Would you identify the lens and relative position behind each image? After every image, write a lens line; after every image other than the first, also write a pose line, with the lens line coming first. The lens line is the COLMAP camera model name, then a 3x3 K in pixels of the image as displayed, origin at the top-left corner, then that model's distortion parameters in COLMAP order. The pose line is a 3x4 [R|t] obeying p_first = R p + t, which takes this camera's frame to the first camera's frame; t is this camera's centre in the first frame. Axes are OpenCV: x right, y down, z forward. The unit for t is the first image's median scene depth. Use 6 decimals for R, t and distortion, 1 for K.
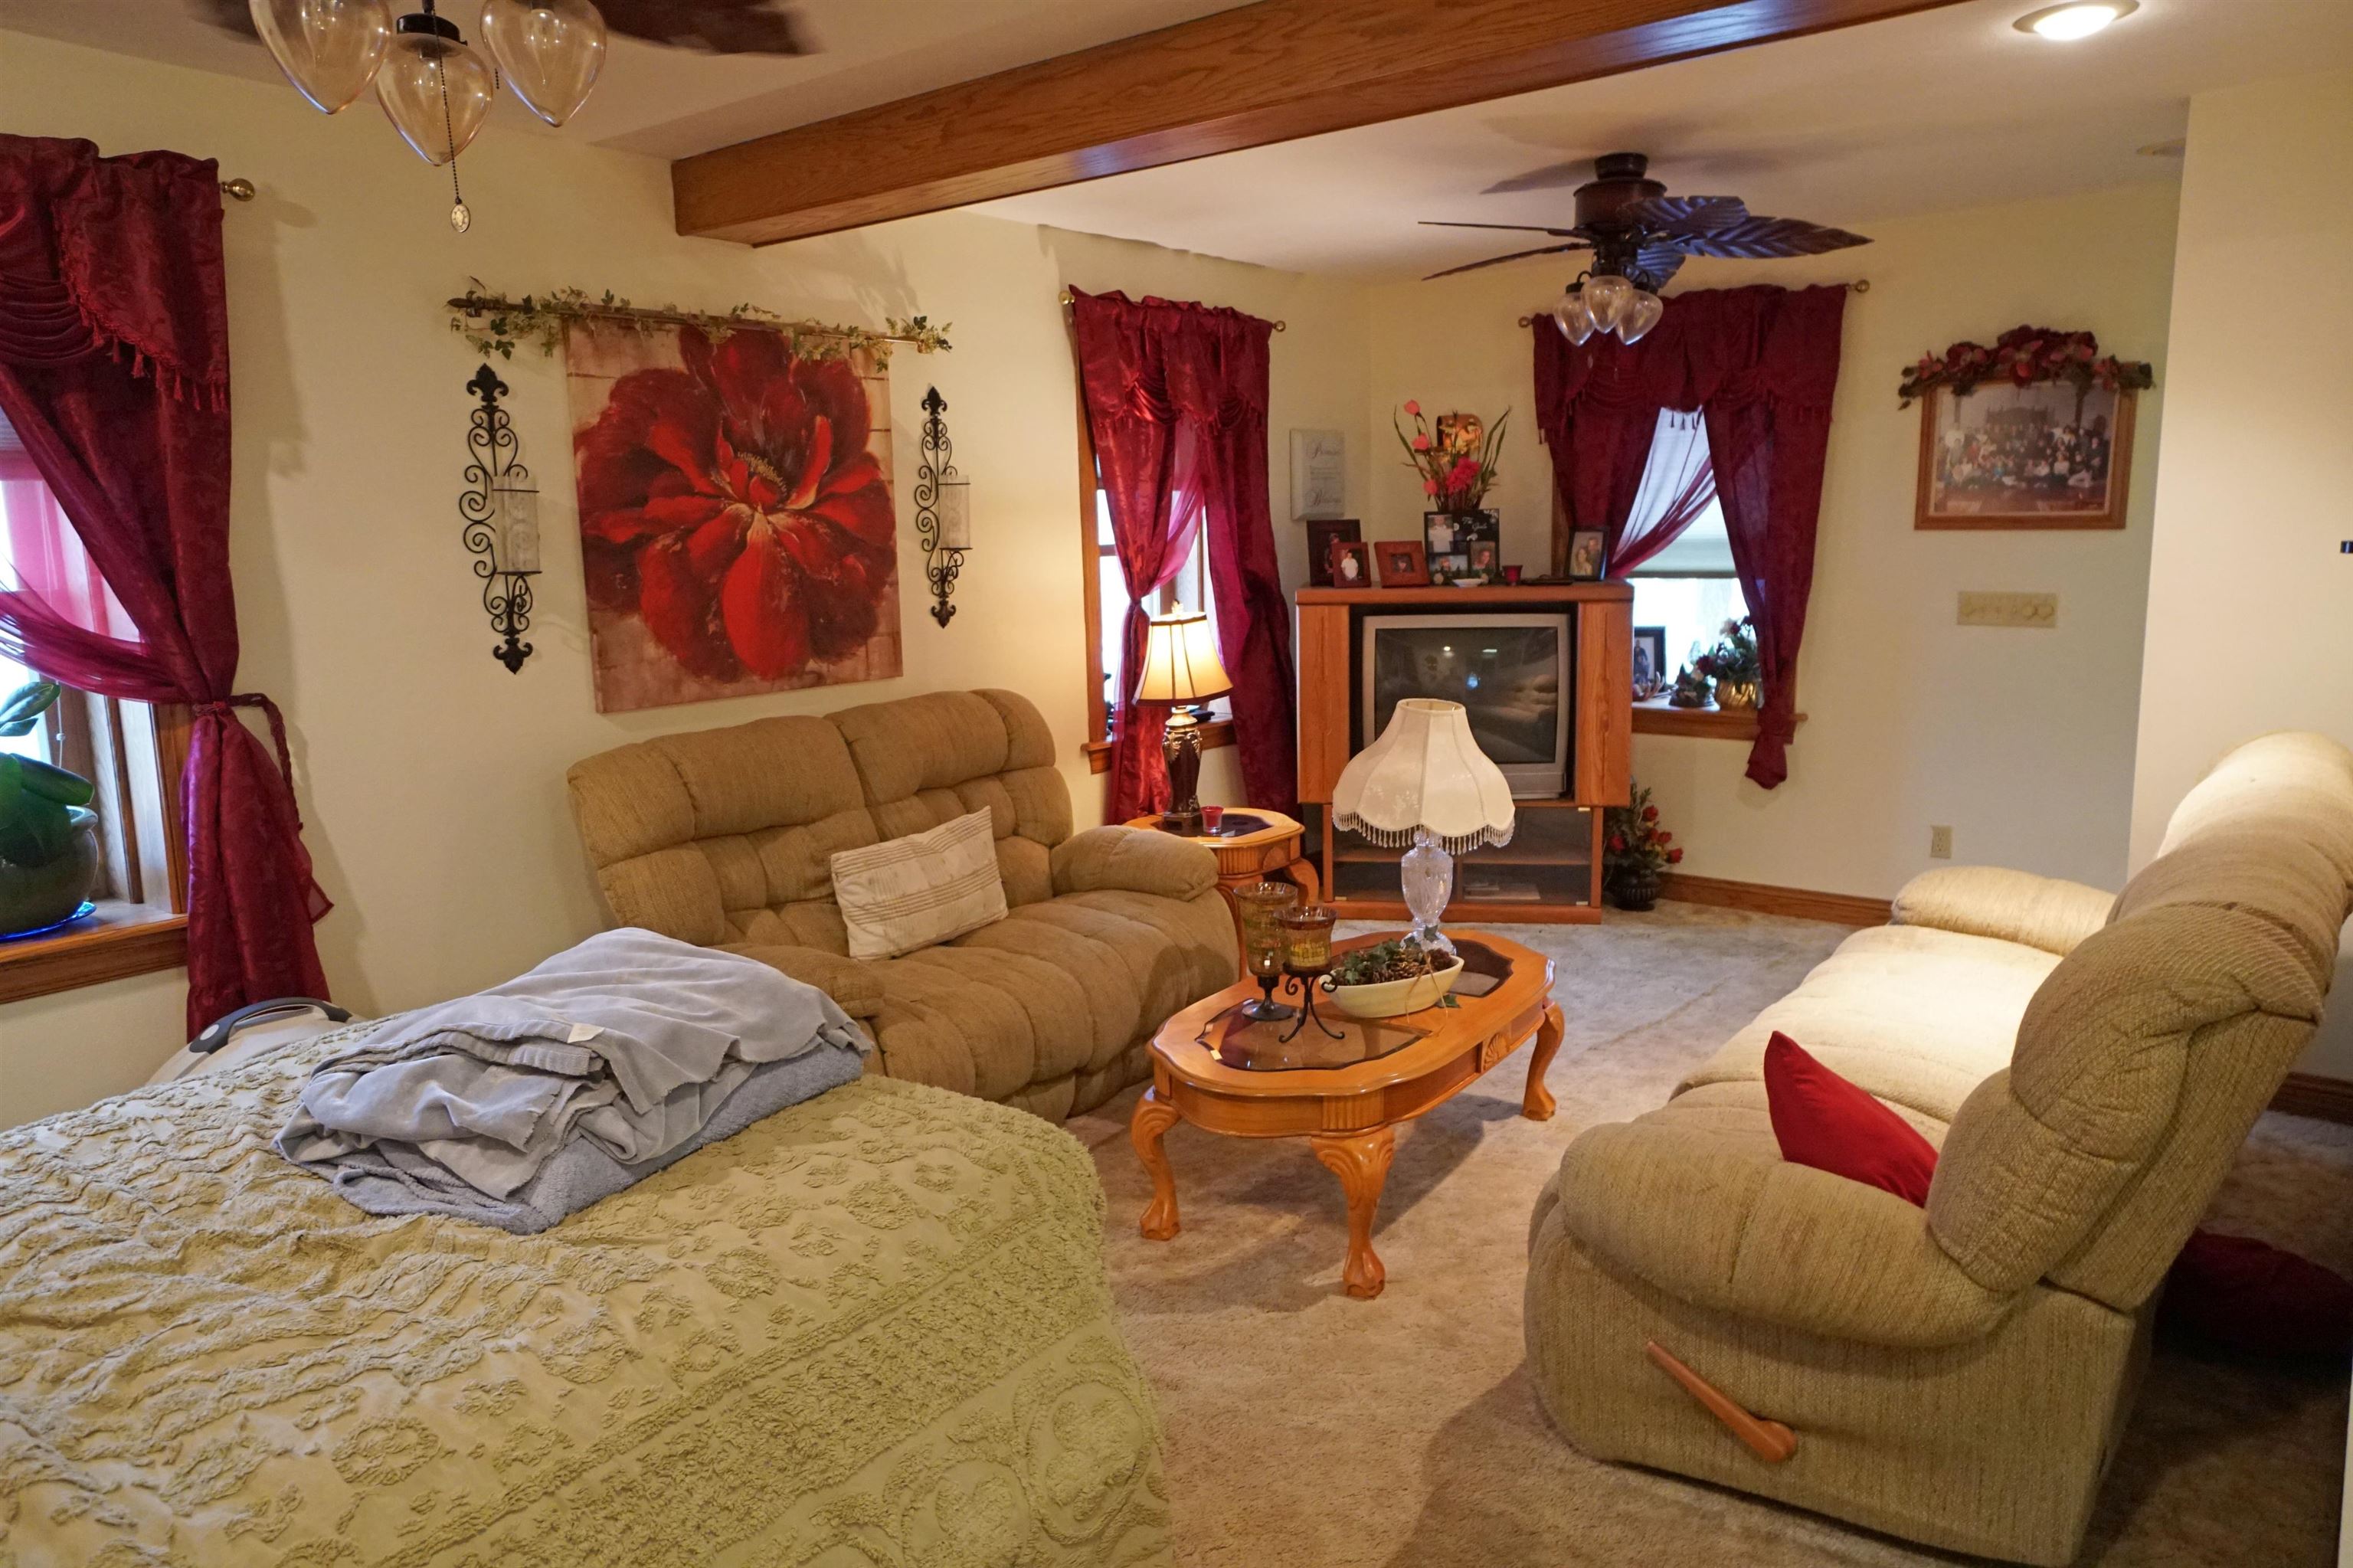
lens RADIAL K [[1579.9, 0, 1175.1], [0, 1579.9, 774.2], [0, 0, 1]] dist [0.003816, 0.026932]
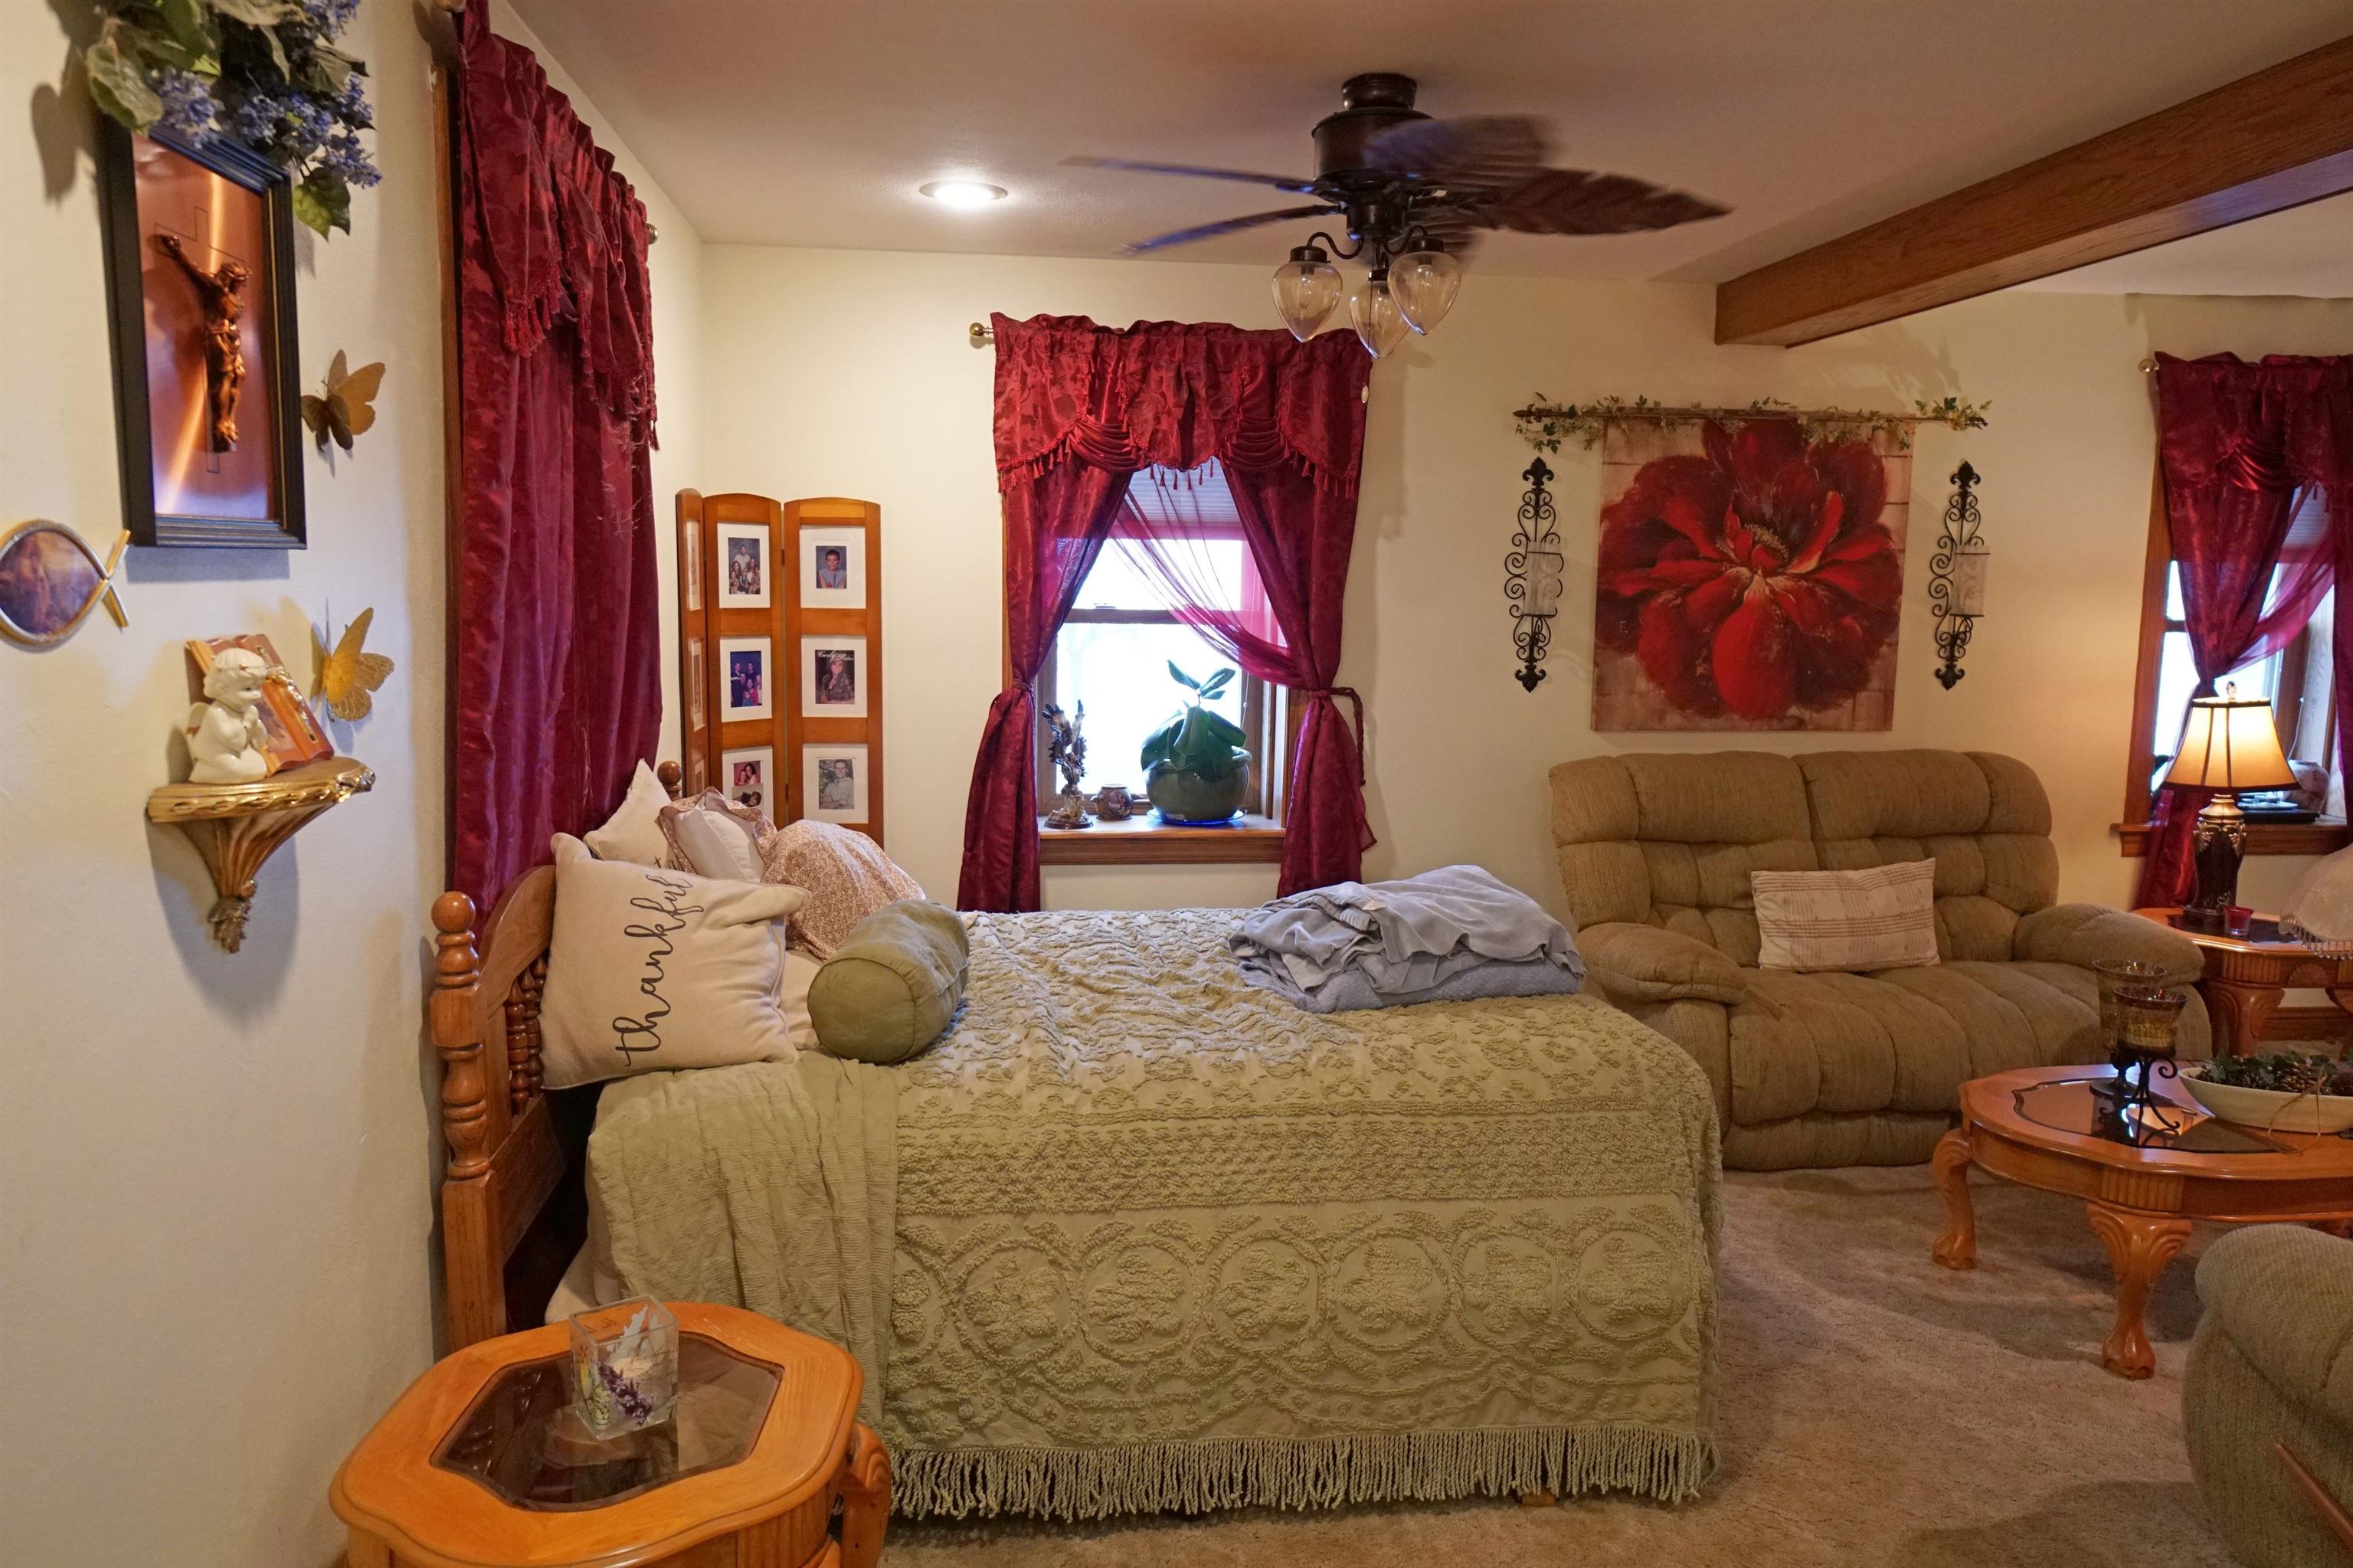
lens RADIAL K [[1579.9, 0, 1173.8], [0, 1579.9, 779.2], [0, 0, 1]] dist [0.003816, 0.026932]
pose [[0.716677, 0.123649, -0.686356, 0.285542], [-0.143308, 0.989265, 0.028580, 0.012676], [0.682522, 0.077878, 0.726704, -0.145428]]
